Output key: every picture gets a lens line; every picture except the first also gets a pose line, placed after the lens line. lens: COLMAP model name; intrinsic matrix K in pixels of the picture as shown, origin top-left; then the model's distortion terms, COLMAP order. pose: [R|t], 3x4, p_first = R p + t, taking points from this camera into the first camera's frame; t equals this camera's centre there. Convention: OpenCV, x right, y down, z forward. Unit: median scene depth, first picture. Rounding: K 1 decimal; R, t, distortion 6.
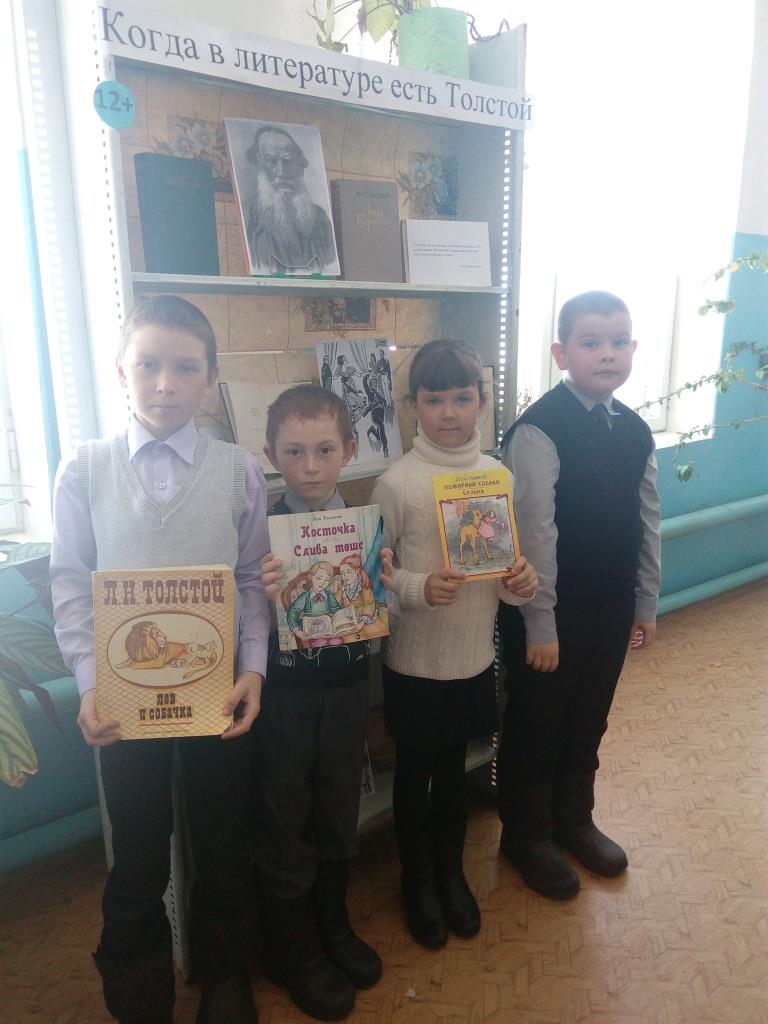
lens RADIAL K [[793.7, 0, 384.0], [0, 793.7, 512.0], [0, 0, 1]] dist [0.089243, -0.148550]
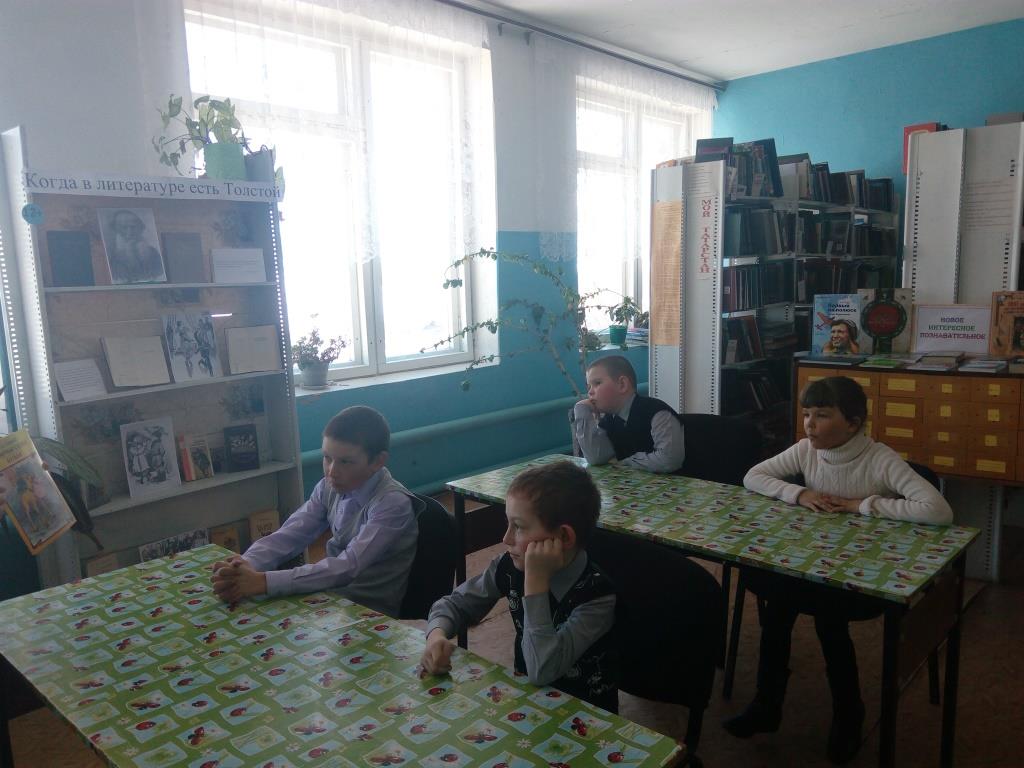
lens RADIAL K [[793.7, 0, 512.0], [0, 793.7, 384.0], [0, 0, 1]] dist [0.089243, -0.148550]
pose [[0.988858, -0.041321, 0.143009, 0.479994], [0.054143, 0.994739, -0.086965, 0.162670], [-0.138664, 0.093739, 0.985893, -0.995700]]
